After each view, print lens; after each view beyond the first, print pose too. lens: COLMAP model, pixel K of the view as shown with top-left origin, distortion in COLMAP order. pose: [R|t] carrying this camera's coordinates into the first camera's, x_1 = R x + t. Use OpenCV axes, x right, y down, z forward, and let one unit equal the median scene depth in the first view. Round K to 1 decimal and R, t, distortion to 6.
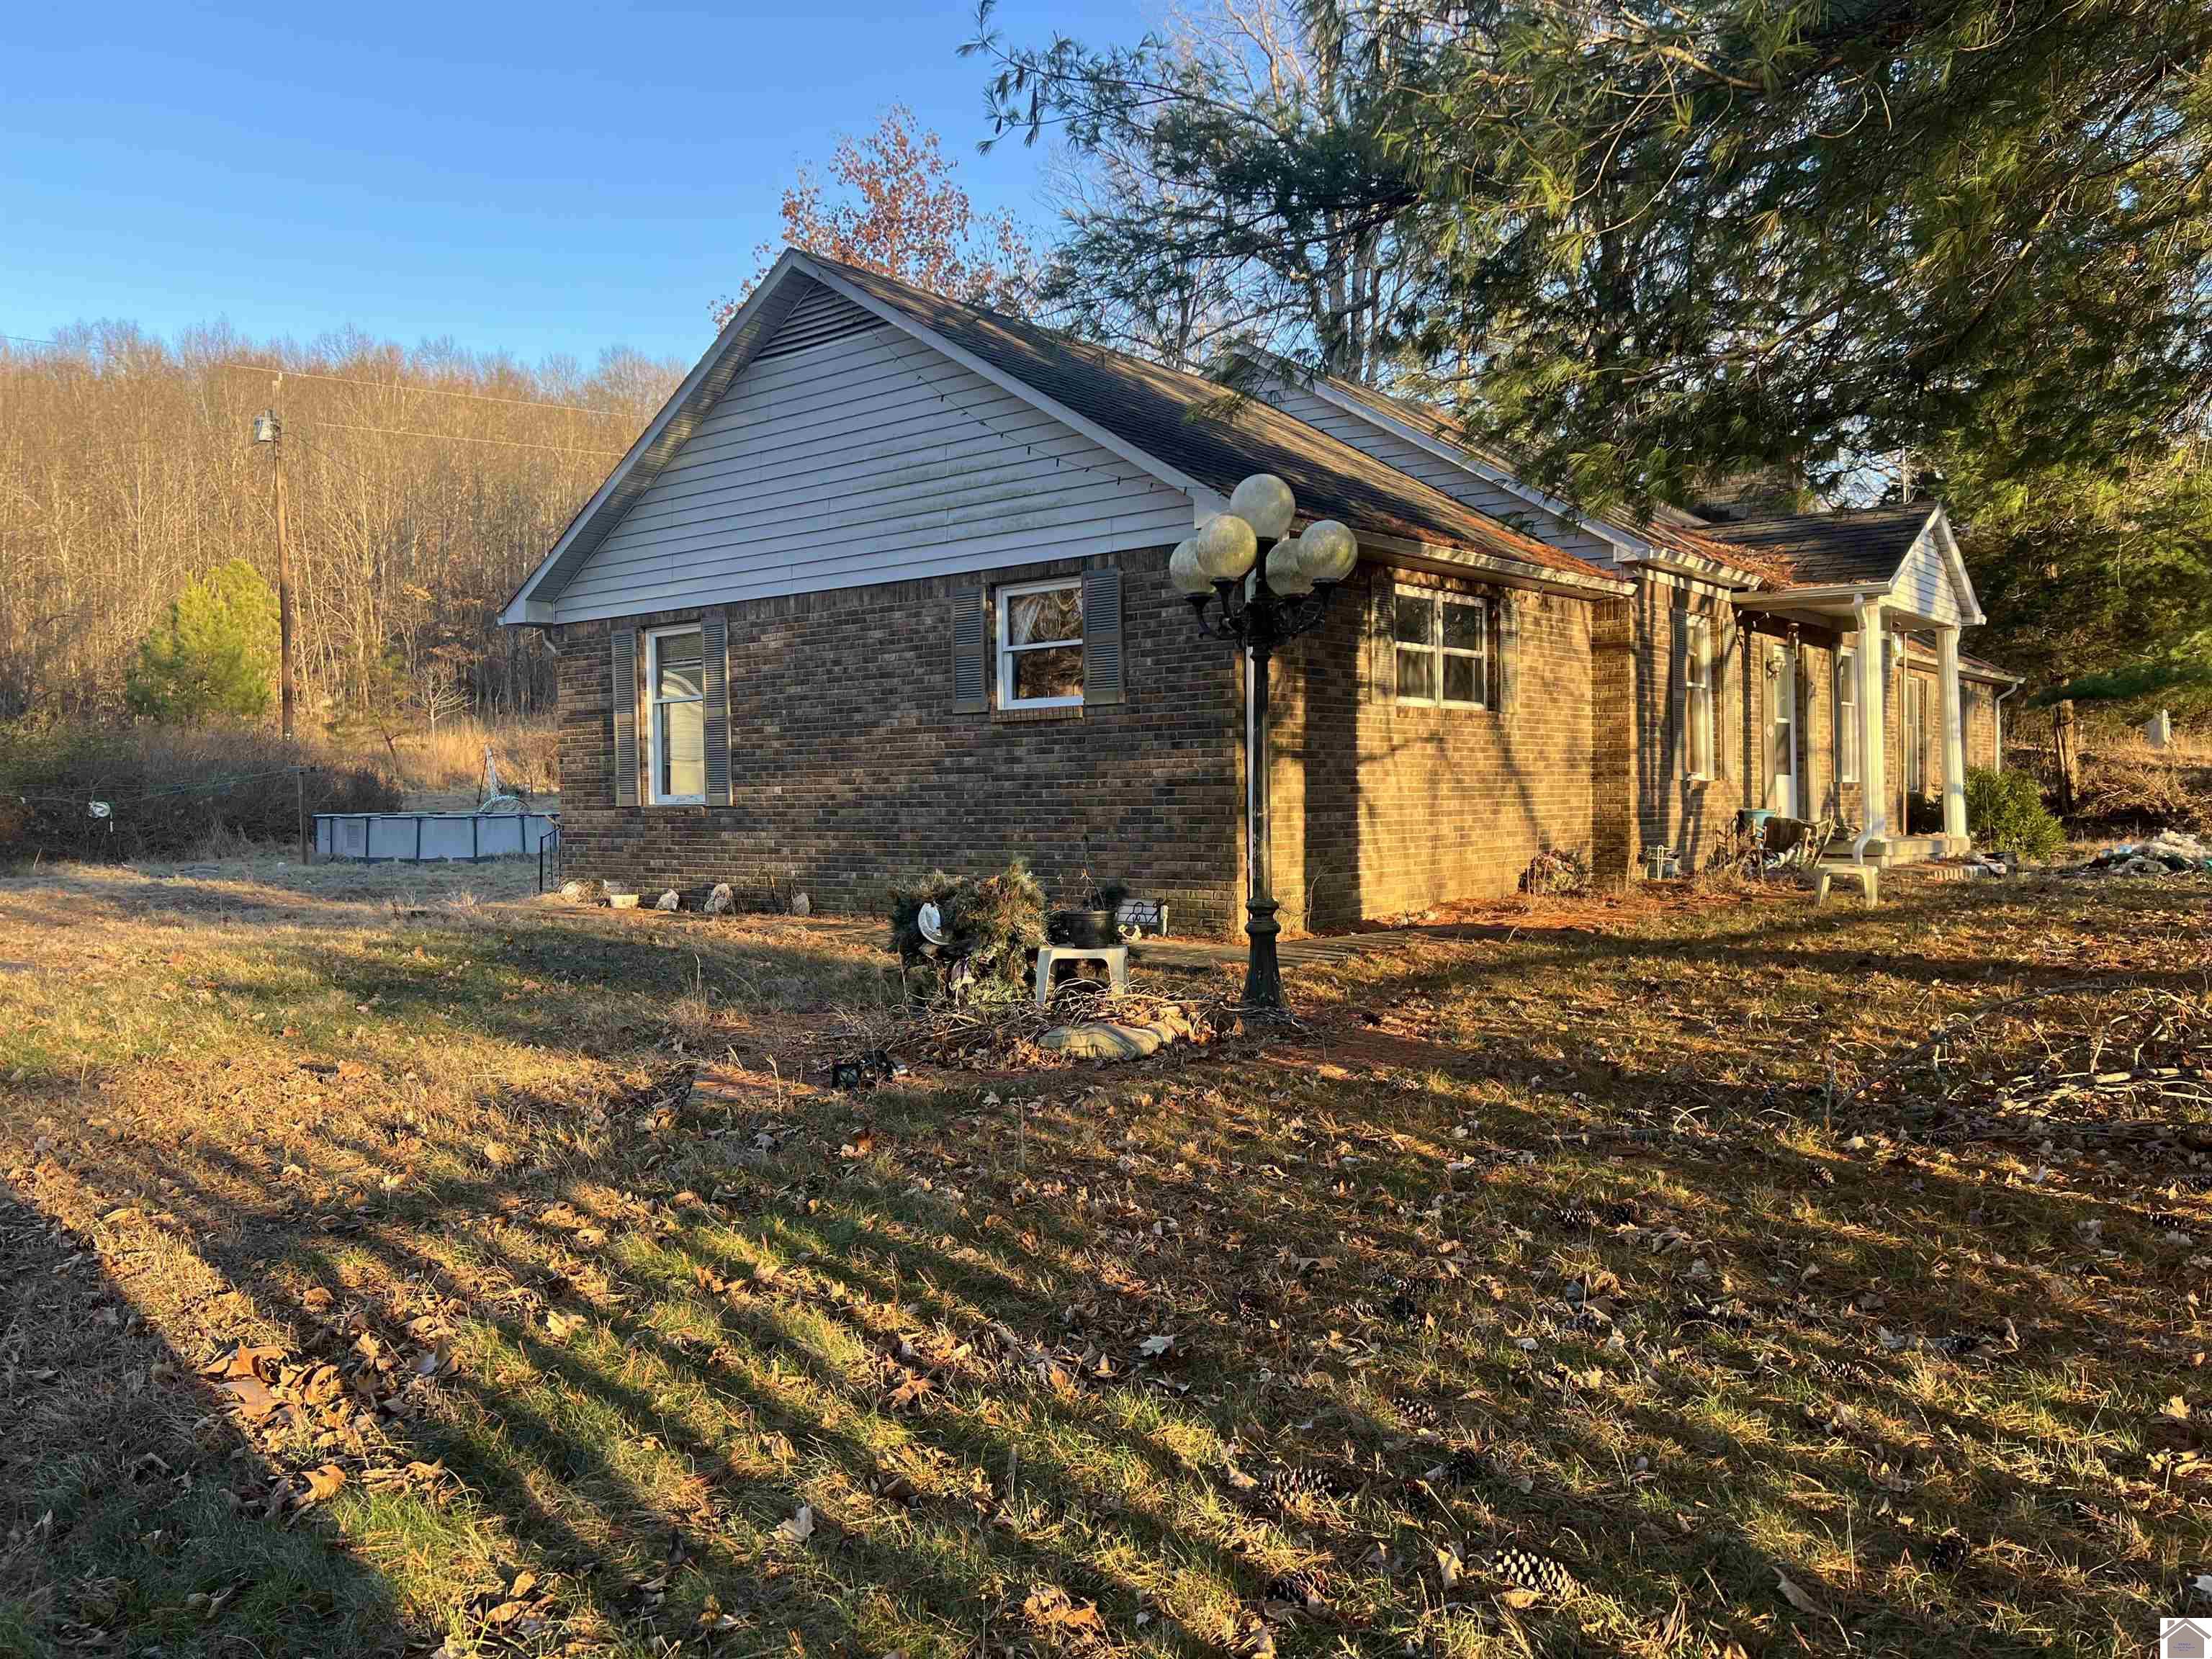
lens RADIAL K [[1659.4, 0, 1118.1], [0, 1659.4, 840.6], [0, 0, 1]] dist [0.053813, -0.056604]
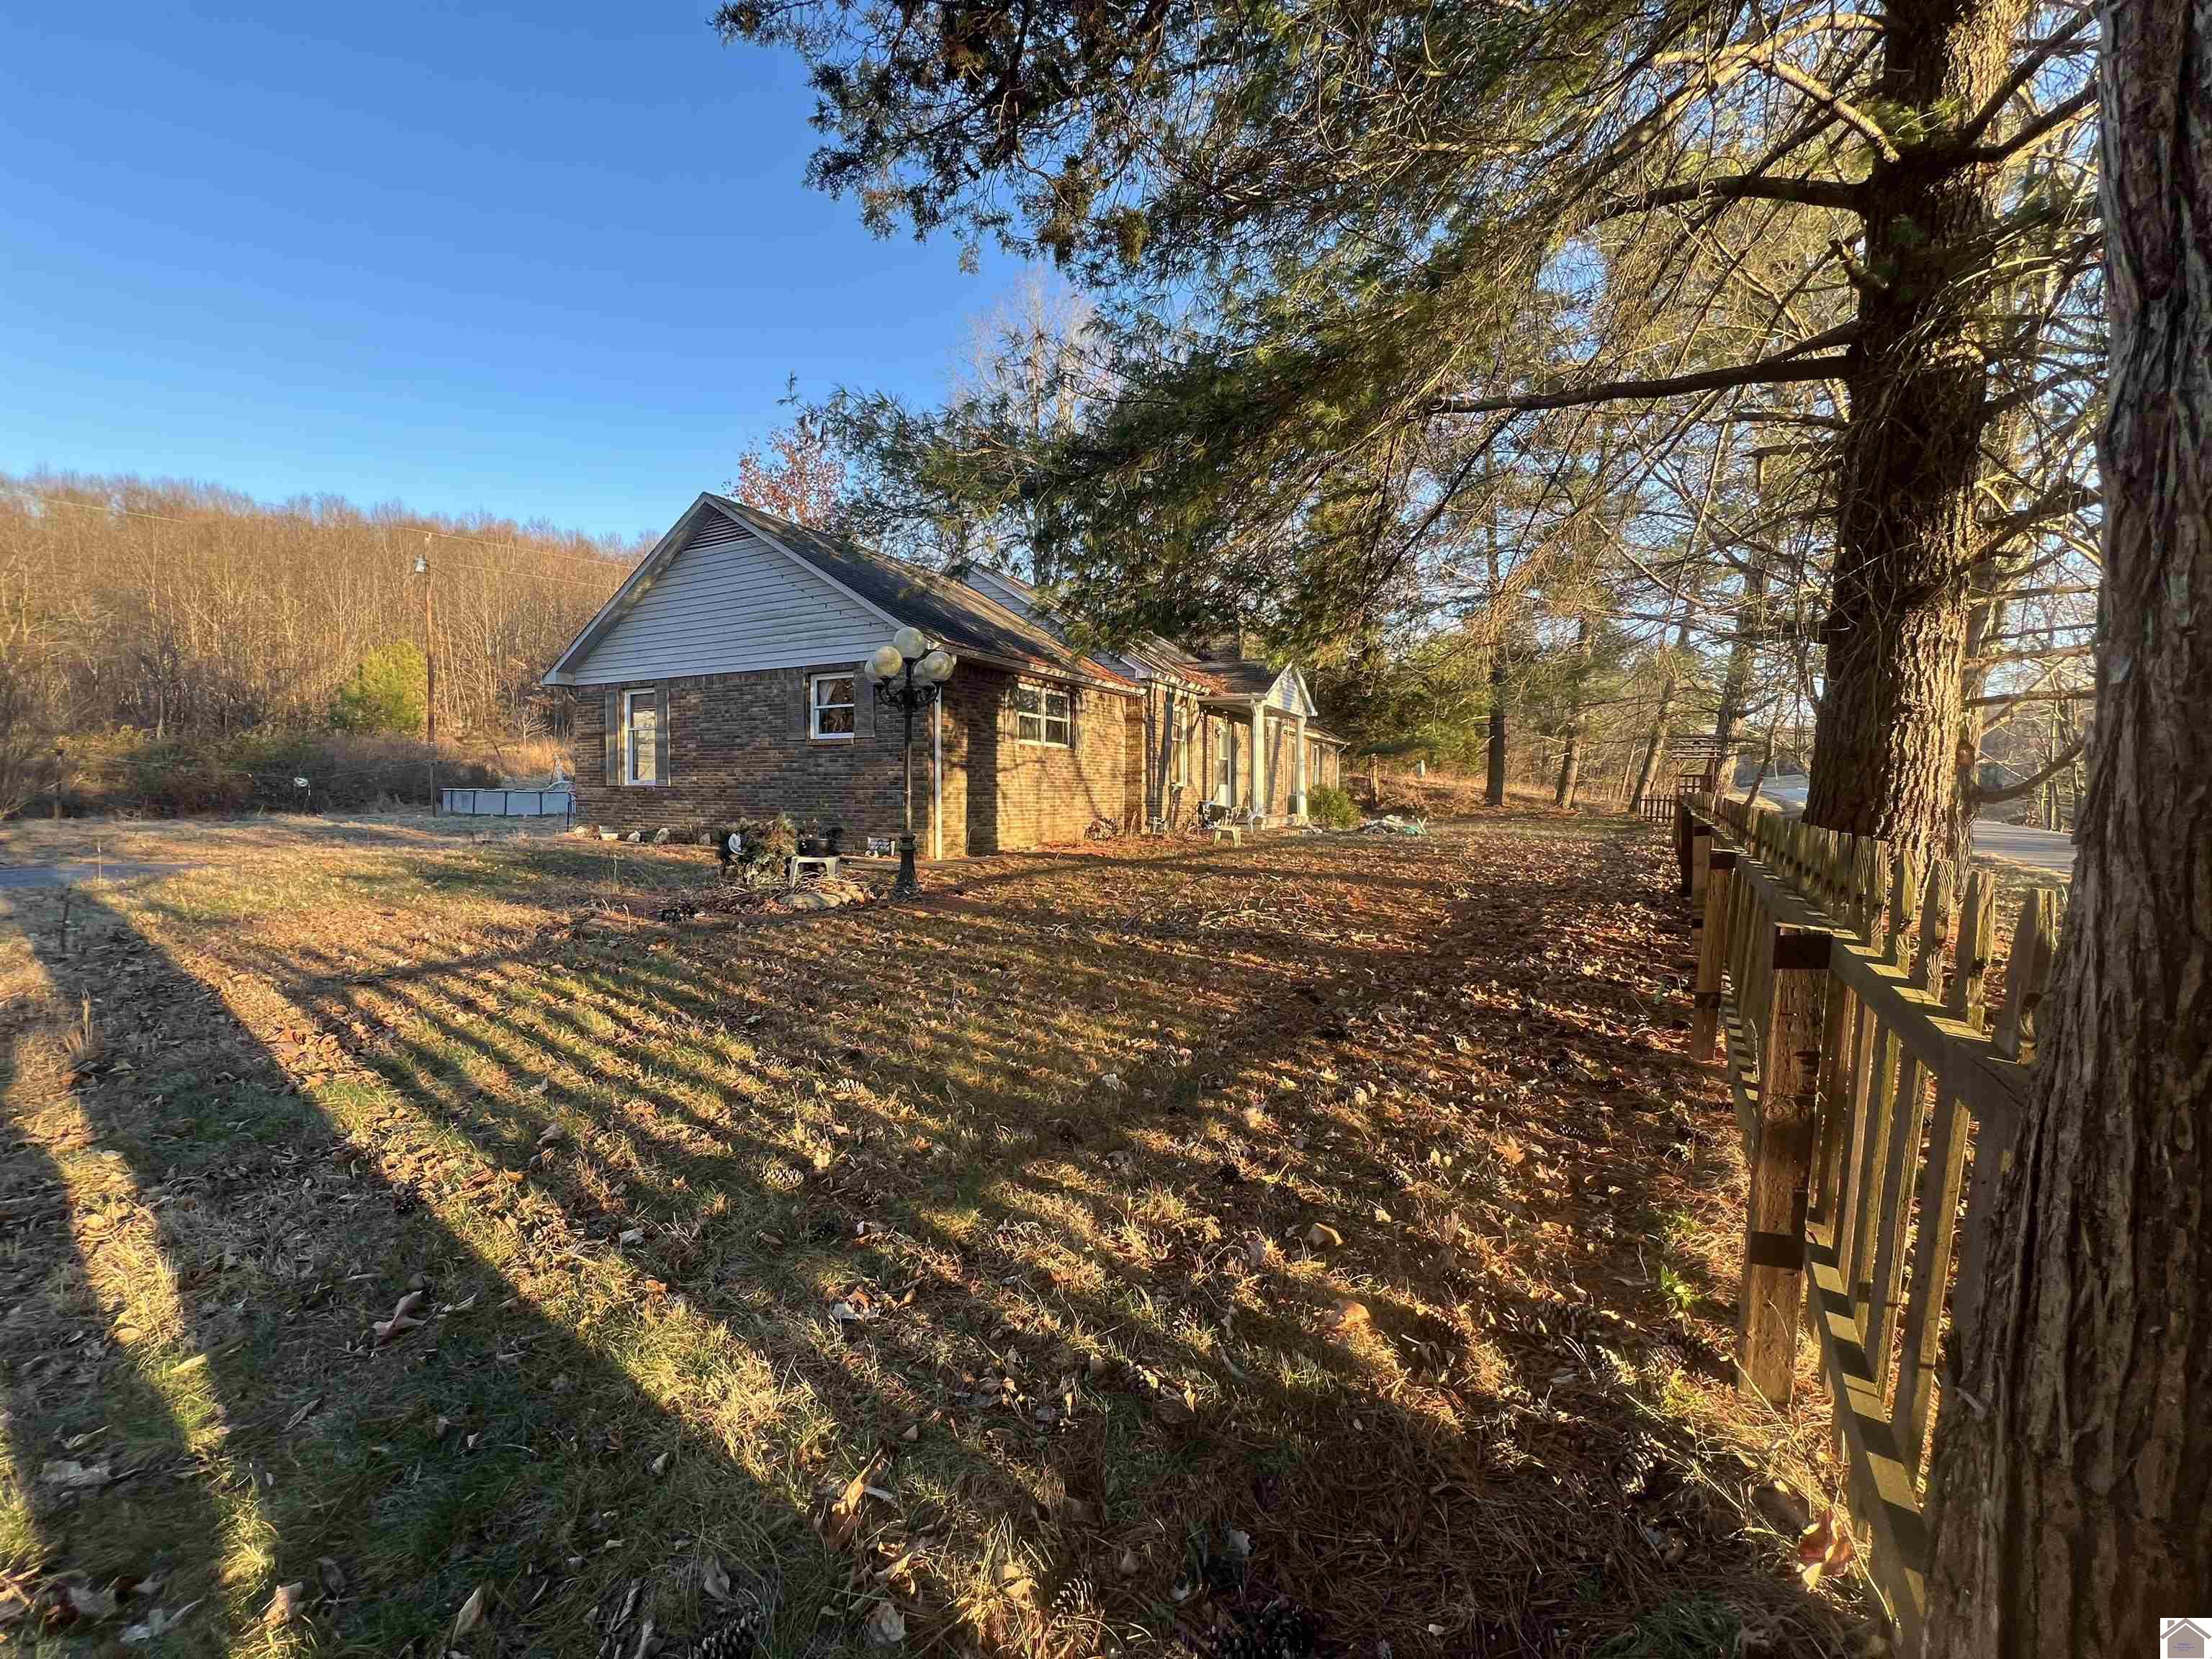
lens RADIAL K [[882.0, 0, 1099.7], [0, 882.0, 825.7], [0, 0, 1]] dist [-0.003046, 0.000607]
pose [[0.983517, 0.016020, 0.180107, 0.081937], [-0.017874, 0.999803, 0.008675, 0.007454], [-0.179932, -0.011751, 0.983609, -0.075873]]
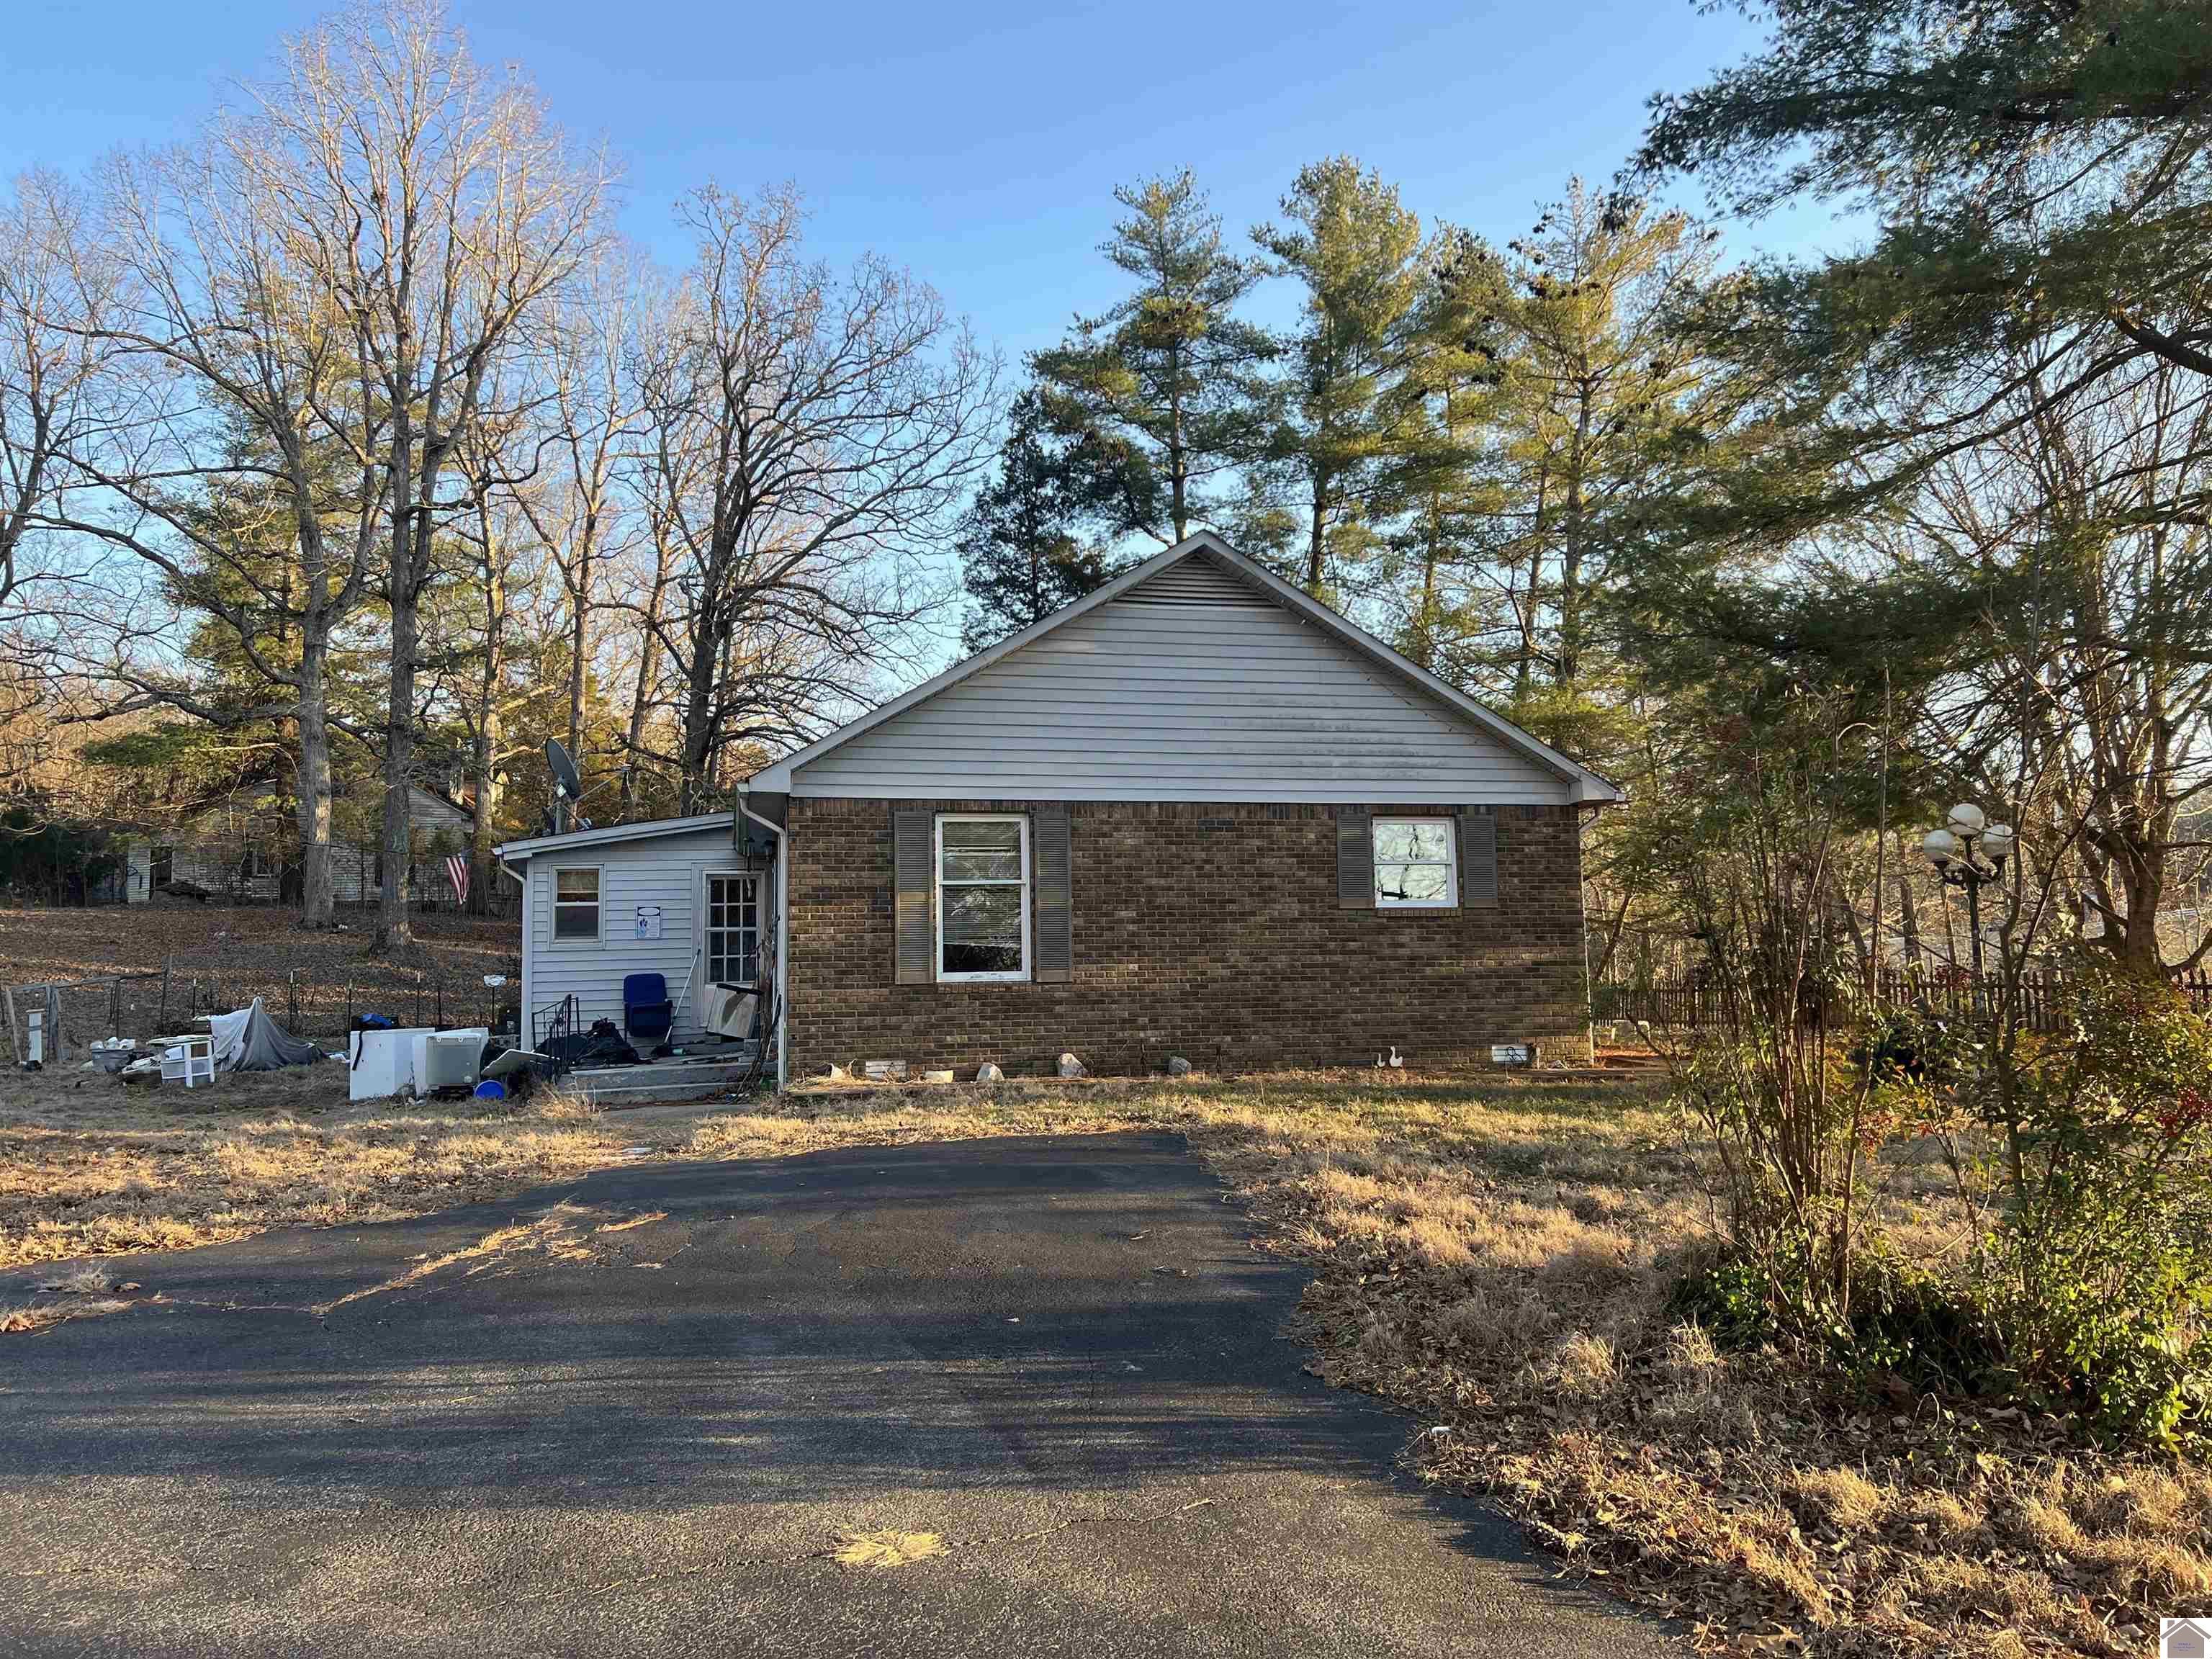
lens RADIAL K [[1659.4, 0, 1124.9], [0, 1659.4, 822.0], [0, 0, 1]] dist [0.053813, -0.056604]
pose [[0.606131, 0.081856, 0.791141, -1.385009], [0.031275, 0.991468, -0.126544, 0.018189], [-0.794749, 0.101446, 0.598400, 0.379109]]
